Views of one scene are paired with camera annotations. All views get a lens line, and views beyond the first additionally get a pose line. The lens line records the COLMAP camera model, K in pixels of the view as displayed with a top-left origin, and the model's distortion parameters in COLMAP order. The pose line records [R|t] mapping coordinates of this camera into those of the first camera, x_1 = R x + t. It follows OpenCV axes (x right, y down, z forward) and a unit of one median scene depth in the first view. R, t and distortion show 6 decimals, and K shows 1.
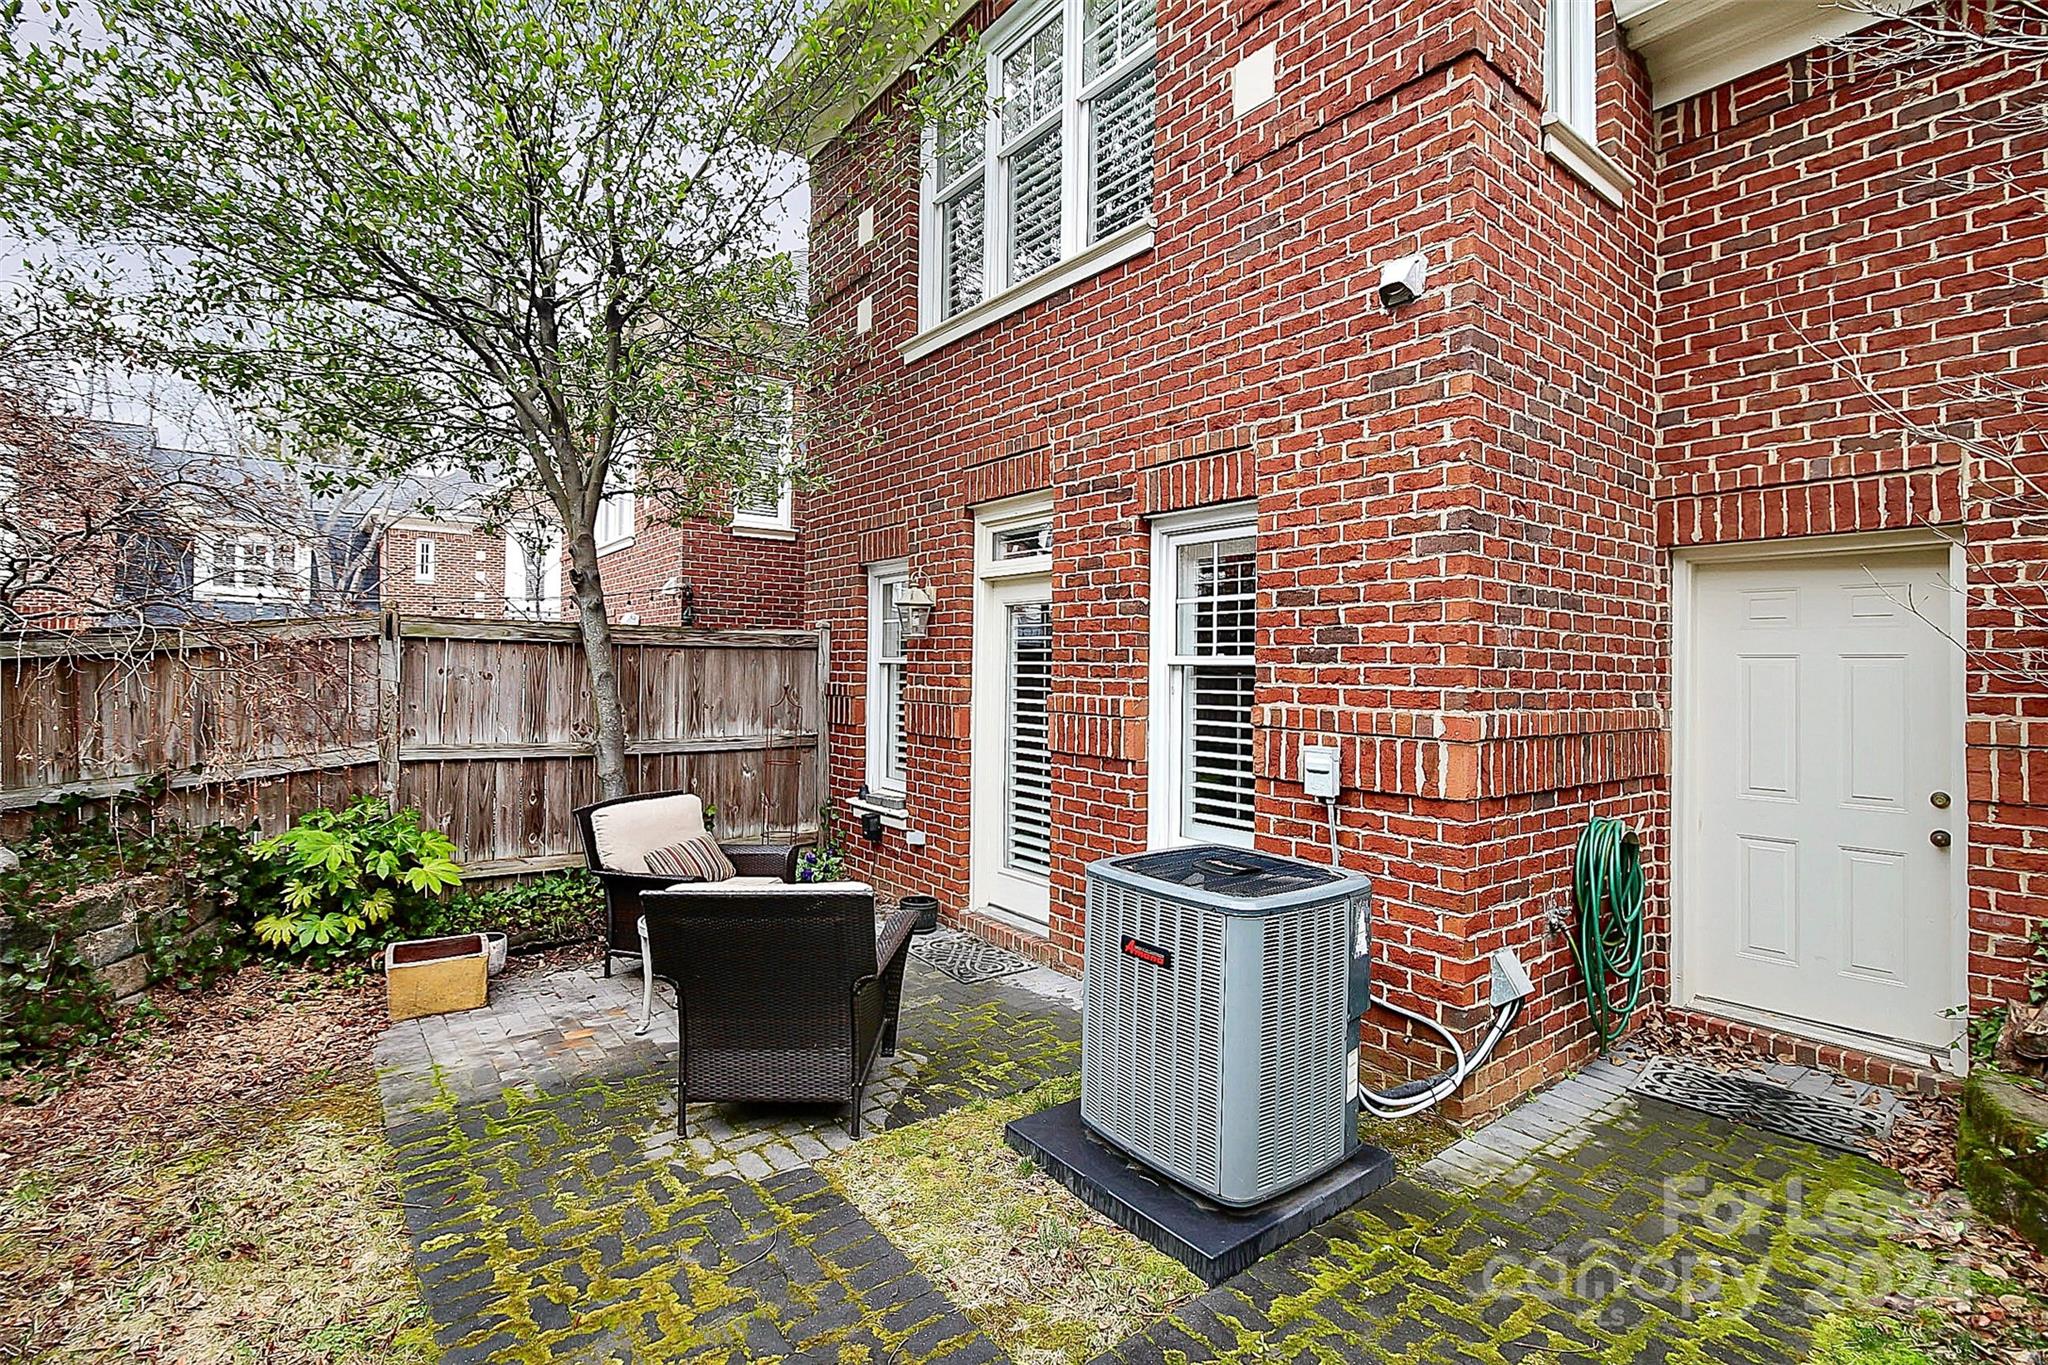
lens RADIAL K [[981.8, 0, 1023.8], [0, 981.8, 665.0], [0, 0, 1]] dist [-0.000927, -0.001660]
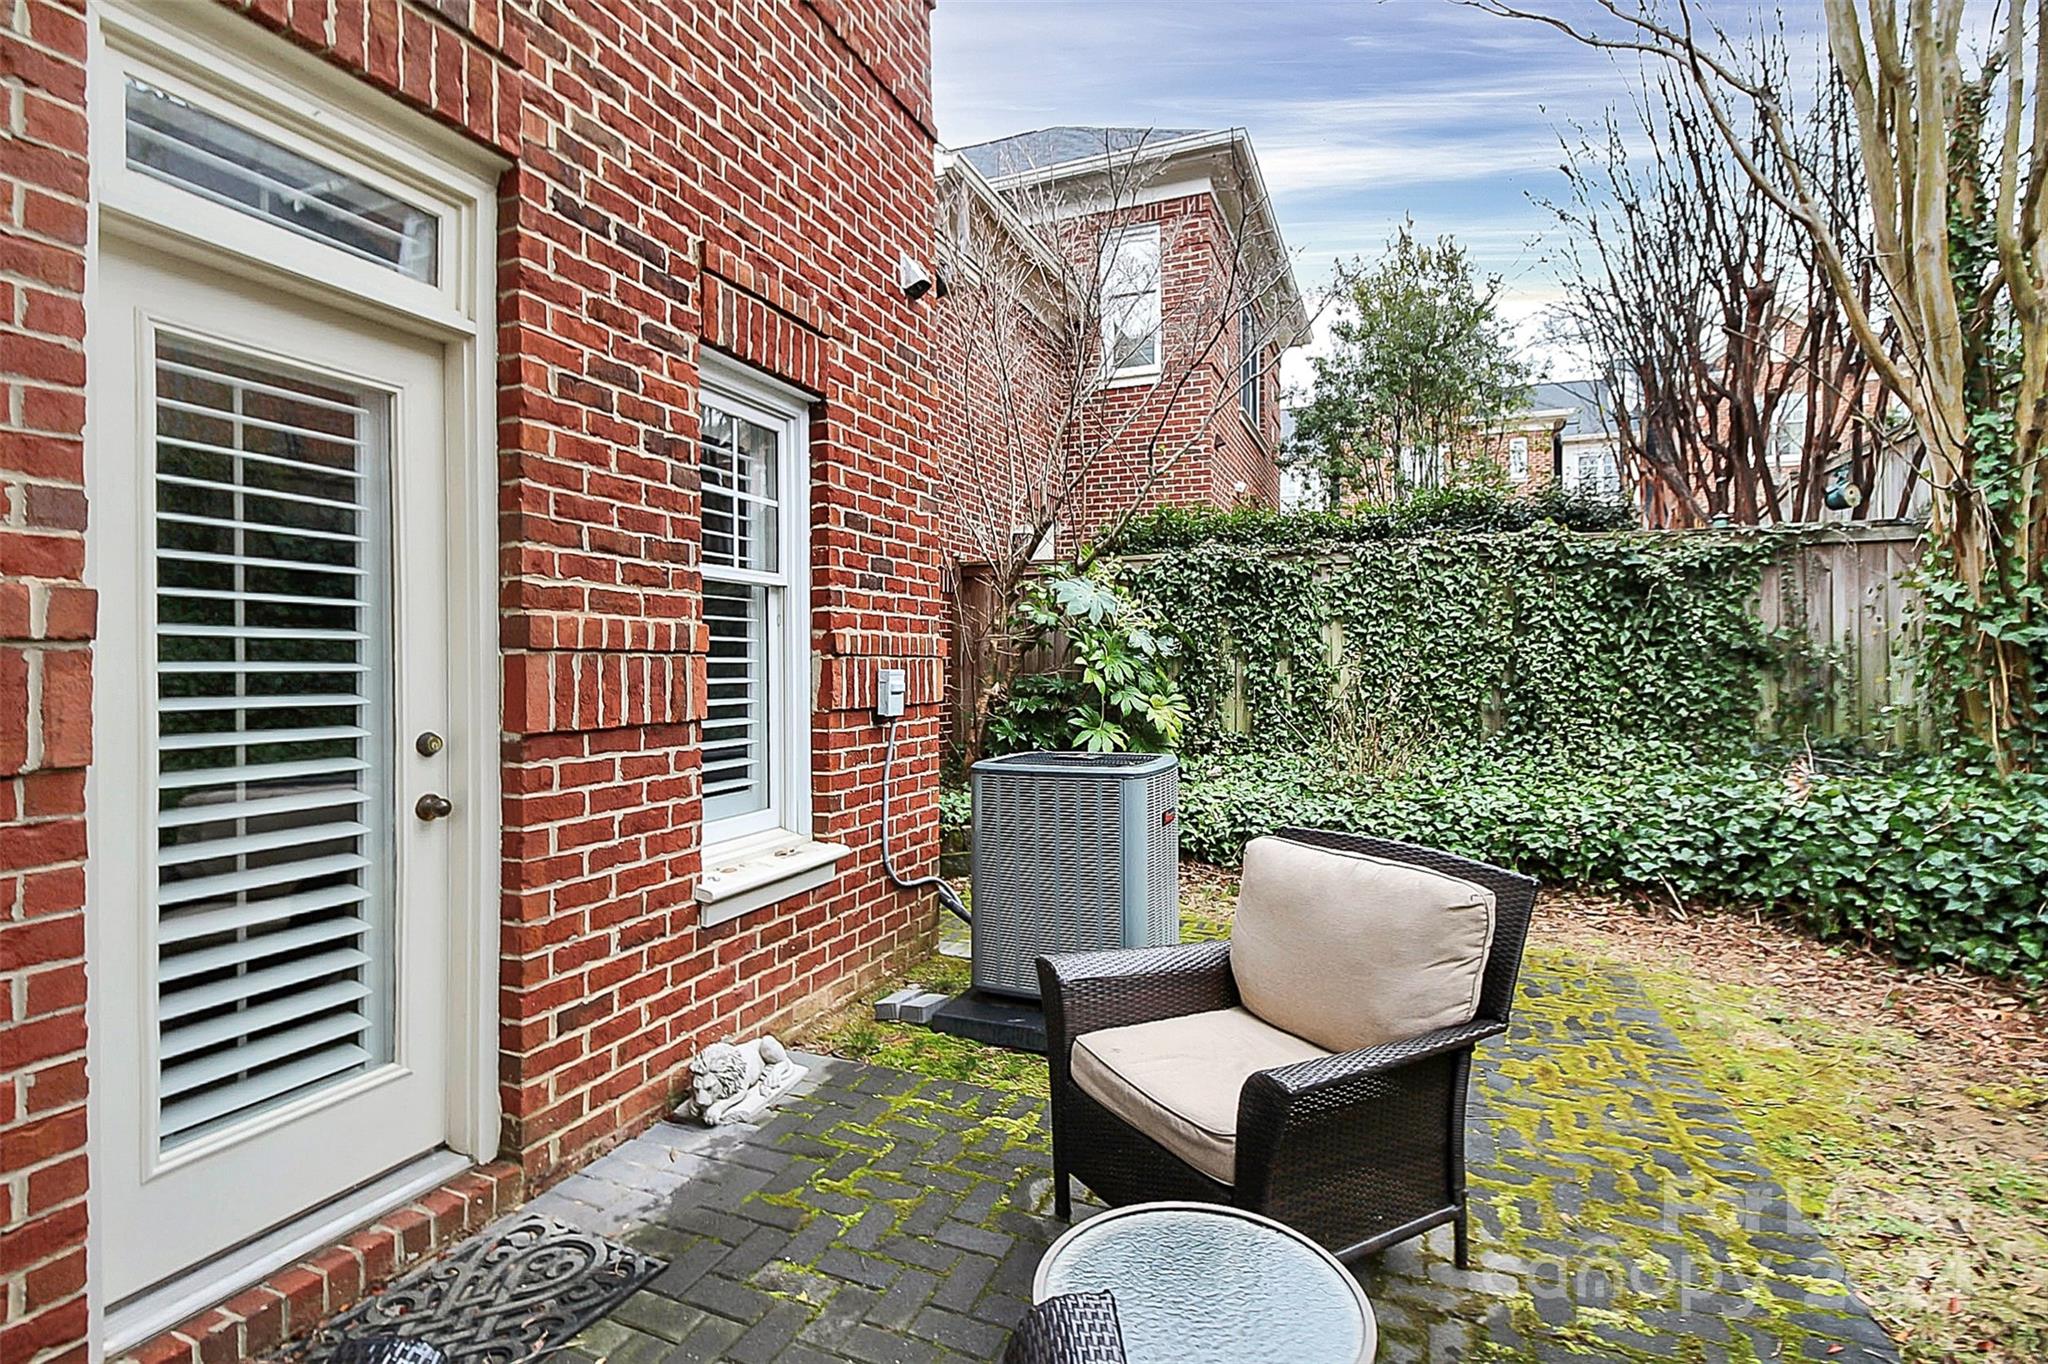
lens RADIAL K [[981.8, 0, 1023.8], [0, 981.8, 664.5], [0, 0, 1]] dist [-0.000927, -0.001660]
pose [[-0.526864, -0.010767, 0.849882, -0.458306], [-0.005197, 0.999942, 0.009447, 0.045348], [-0.849934, 0.000560, -0.526889, 0.975496]]
